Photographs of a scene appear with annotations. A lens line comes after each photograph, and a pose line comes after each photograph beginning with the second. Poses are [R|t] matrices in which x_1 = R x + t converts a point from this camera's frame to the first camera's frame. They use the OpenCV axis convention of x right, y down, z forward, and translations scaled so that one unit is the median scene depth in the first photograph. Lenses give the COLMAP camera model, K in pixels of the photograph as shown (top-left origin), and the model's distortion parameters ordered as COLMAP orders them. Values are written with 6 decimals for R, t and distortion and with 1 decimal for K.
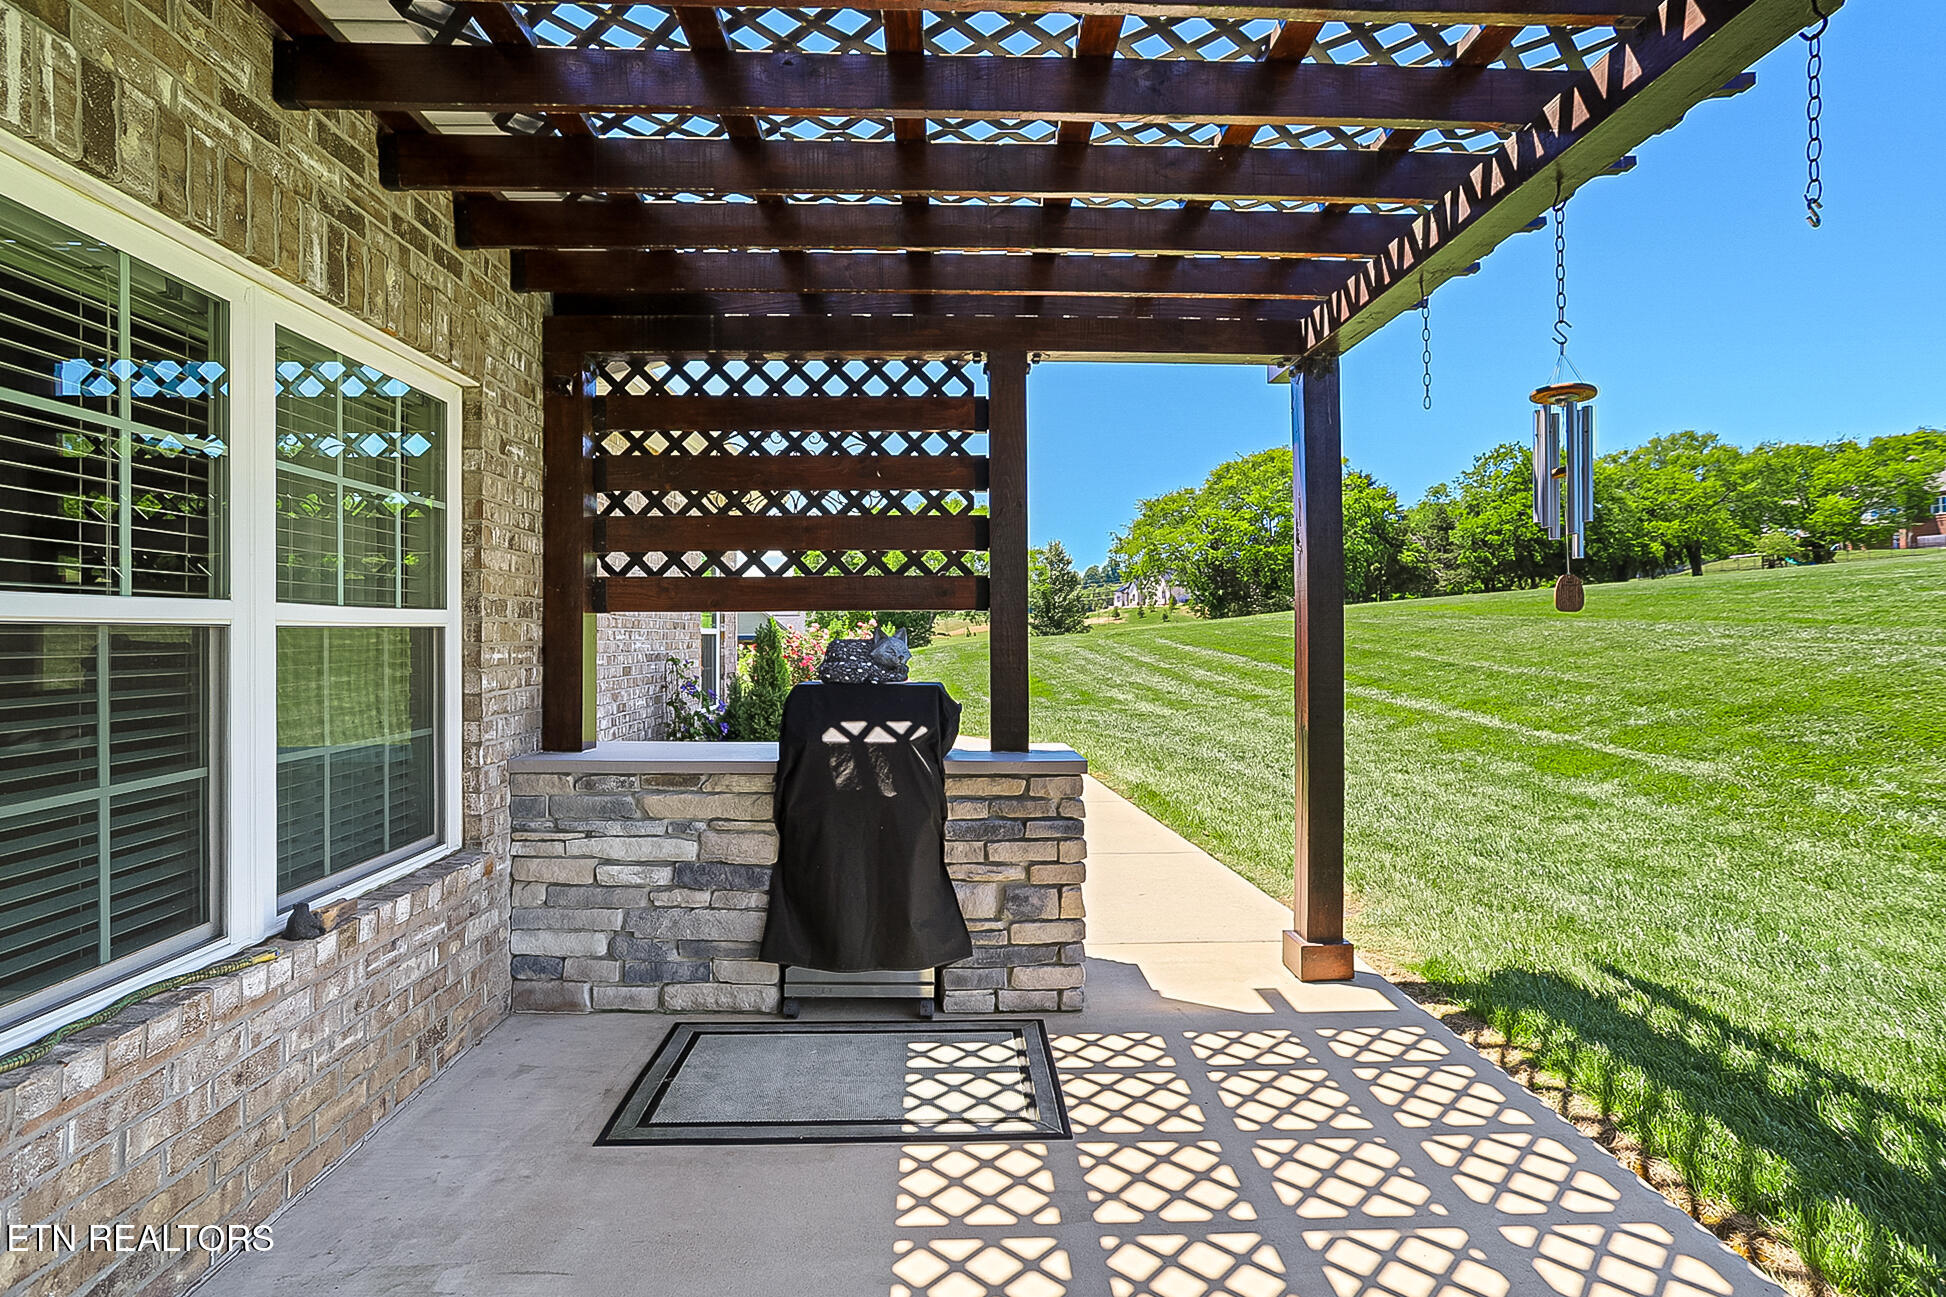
lens RADIAL K [[967.0, 0, 980.5], [0, 967.0, 630.9], [0, 0, 1]] dist [-0.064173, 0.039276]
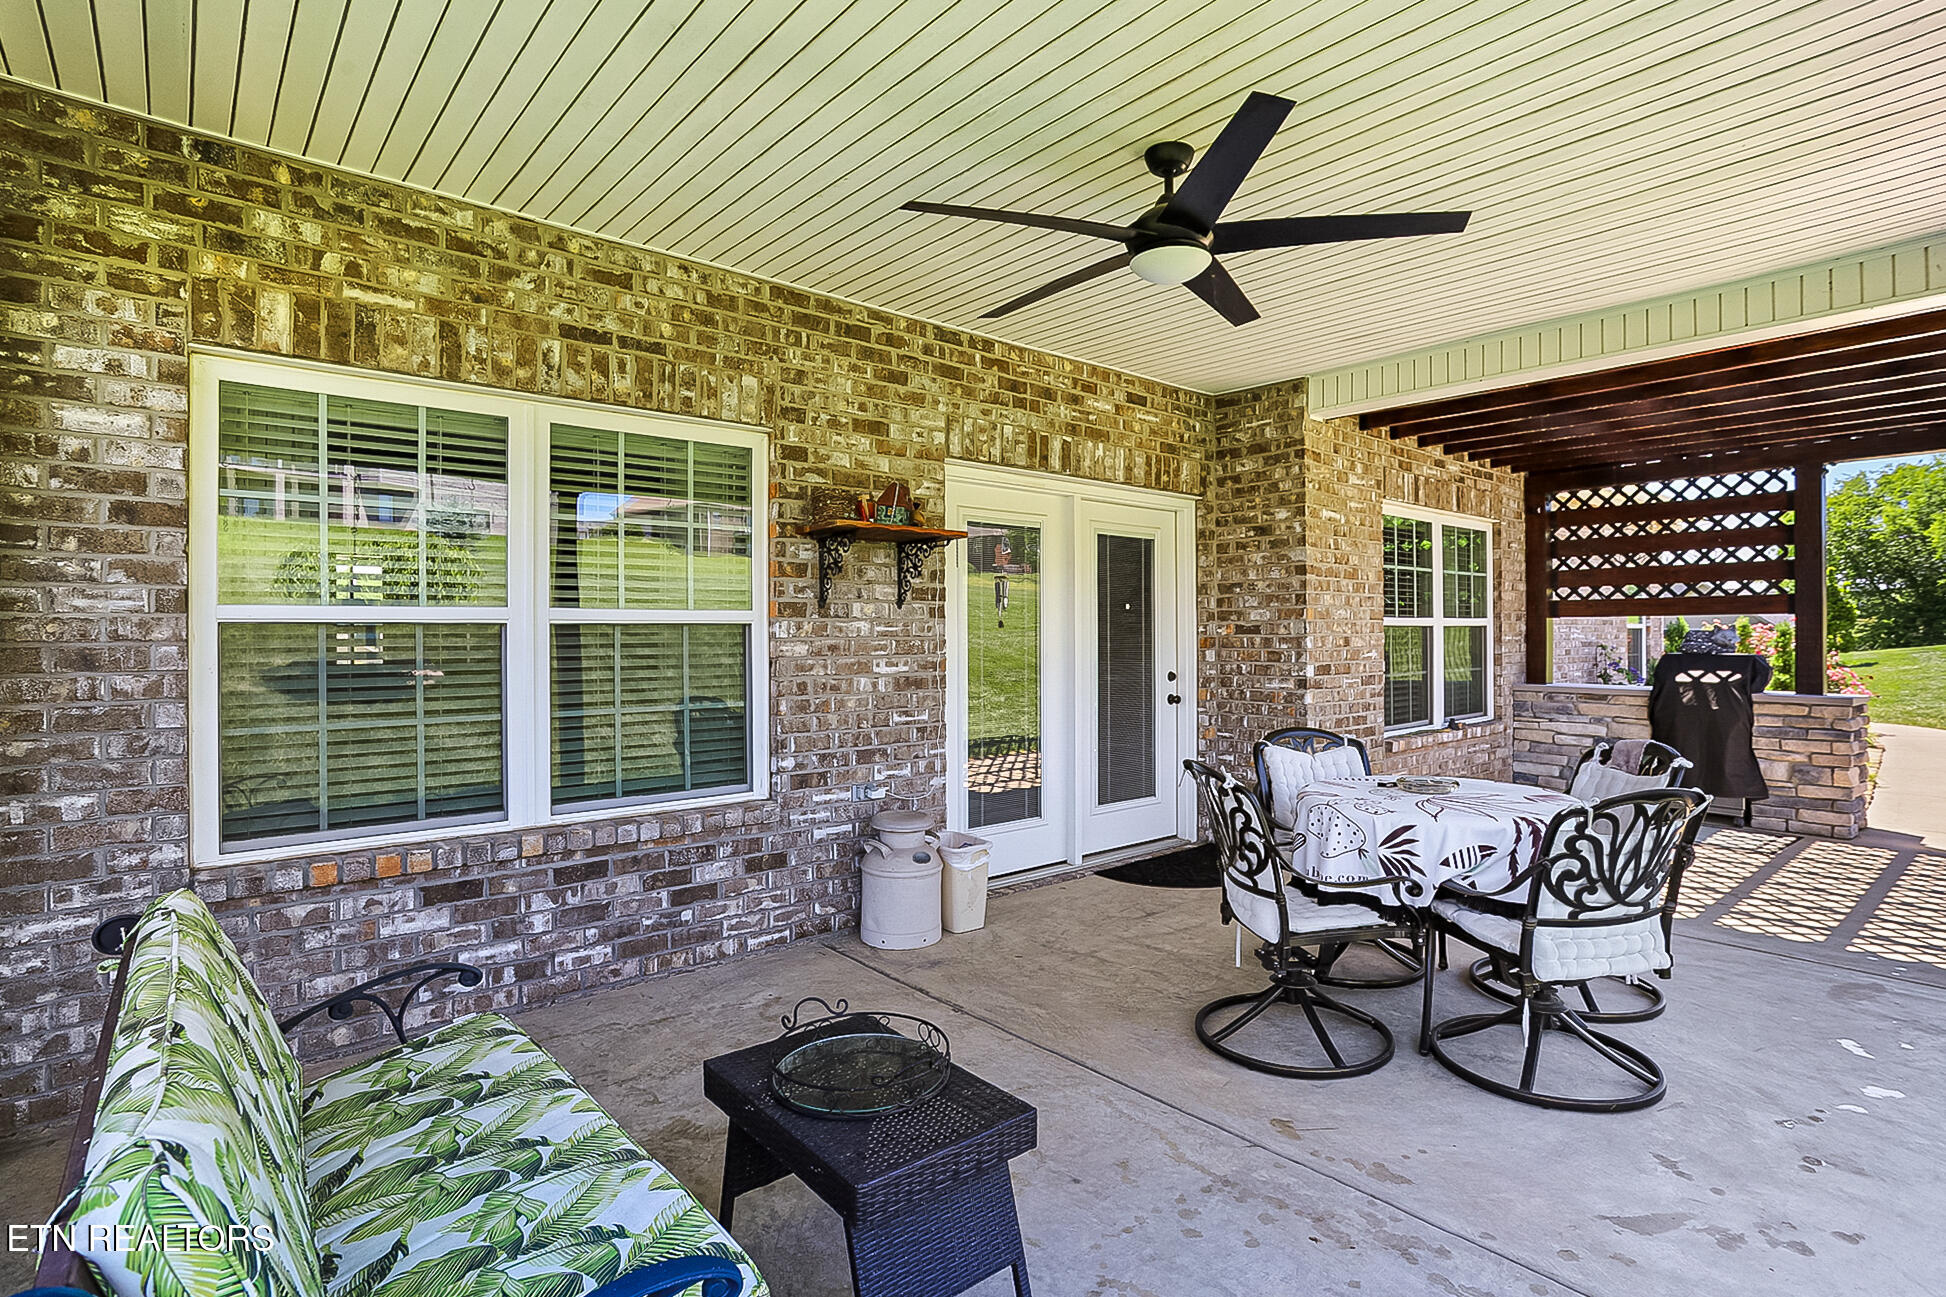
lens RADIAL K [[967.0, 0, 980.5], [0, 967.0, 630.9], [0, 0, 1]] dist [-0.064173, 0.039276]
pose [[0.619194, -0.001139, -0.785237, 0.450632], [0.005456, 0.999981, 0.002852, -0.003725], [0.785219, -0.006050, 0.619189, -1.262464]]
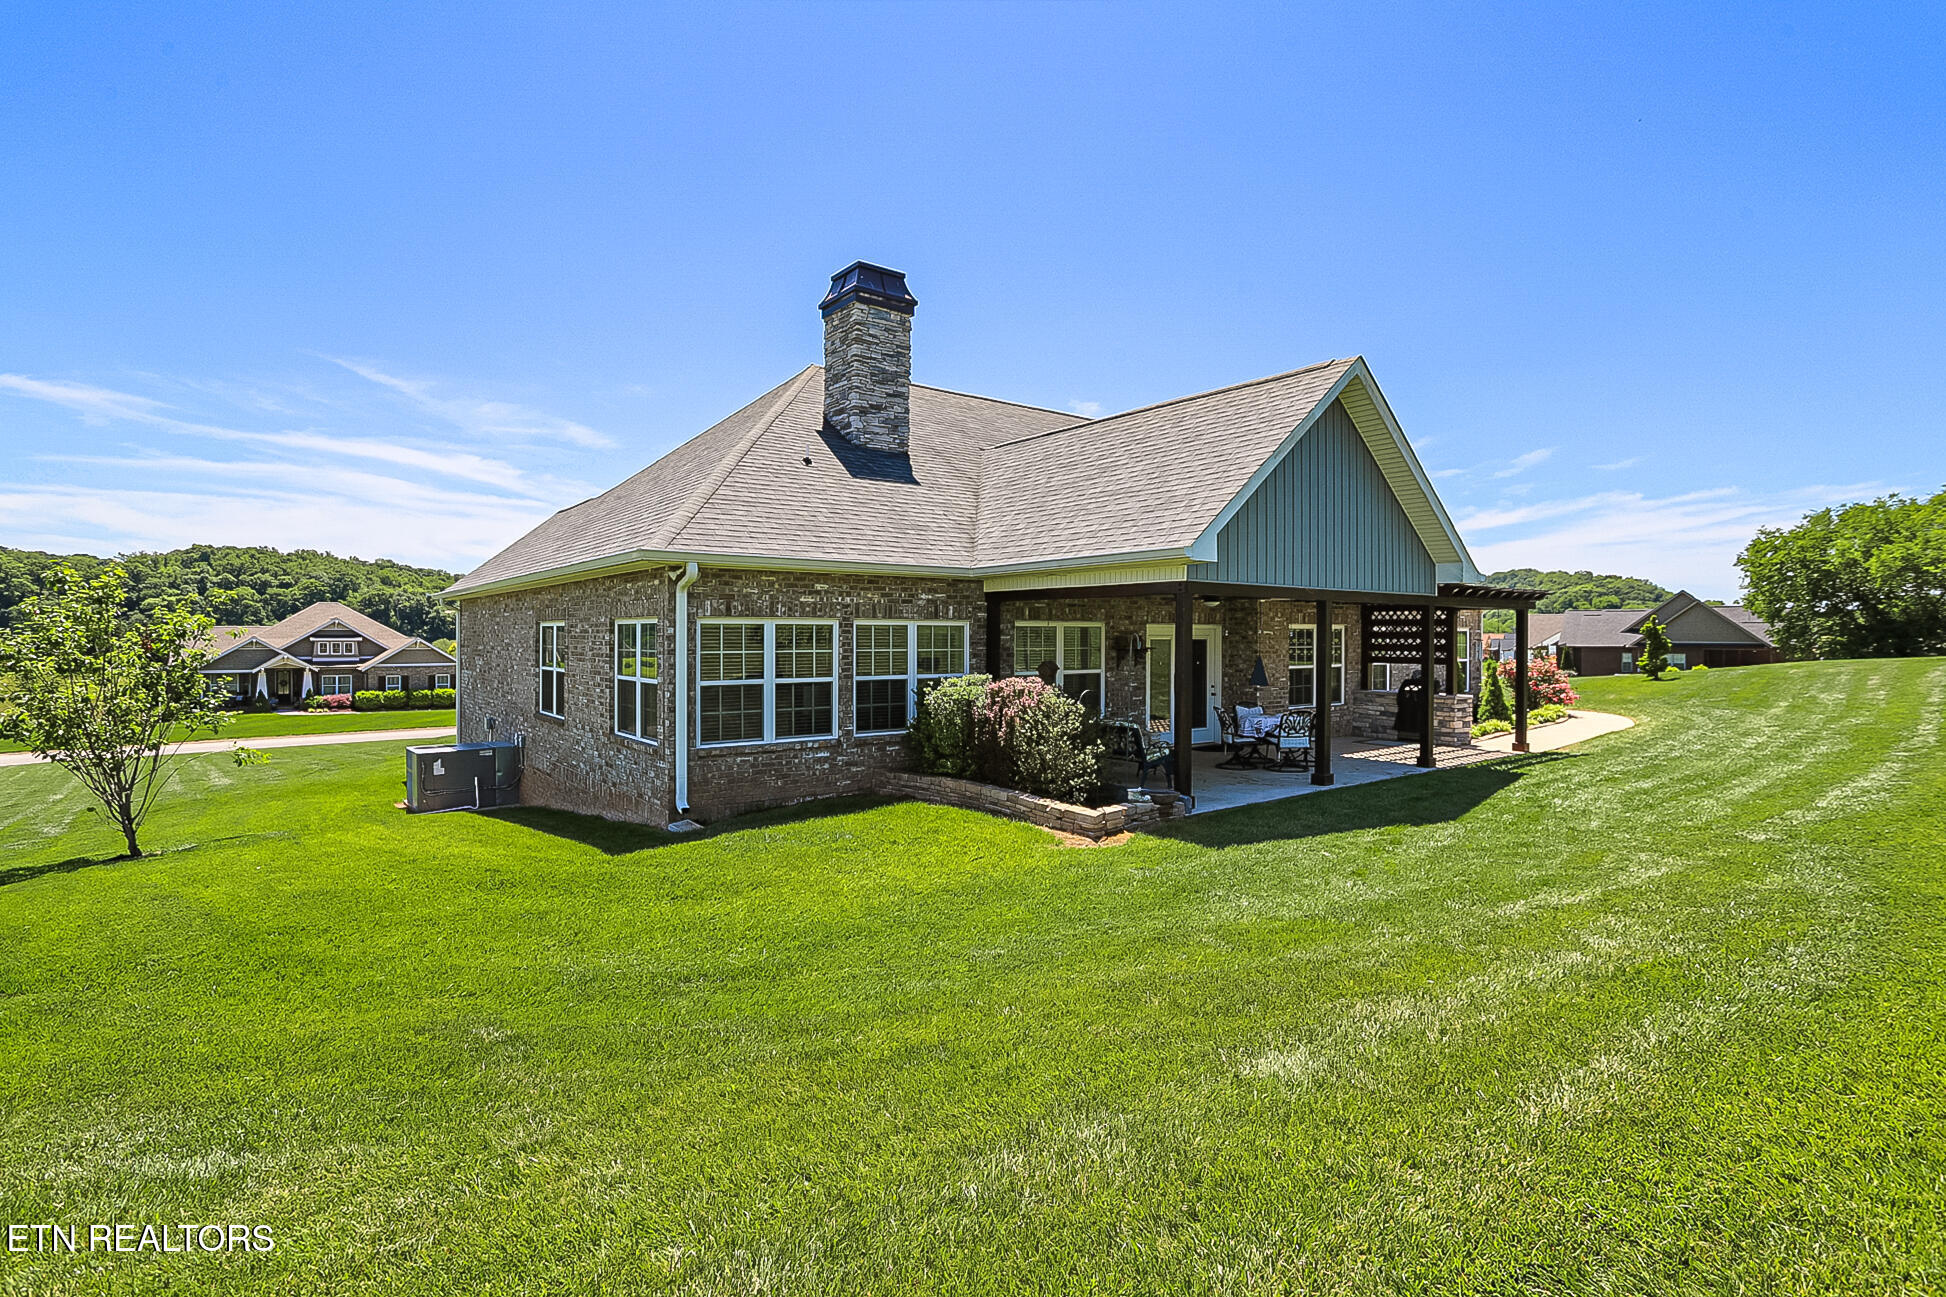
lens RADIAL K [[935.6, 0, 1052.6], [0, 935.6, 648.1], [0, 0, 1]] dist [-0.001470, 0.000116]
pose [[0.627750, 0.013421, -0.778299, 2.434456], [-0.001041, 0.999865, 0.016401, -0.182552], [0.778414, -0.009485, 0.627679, -3.477654]]
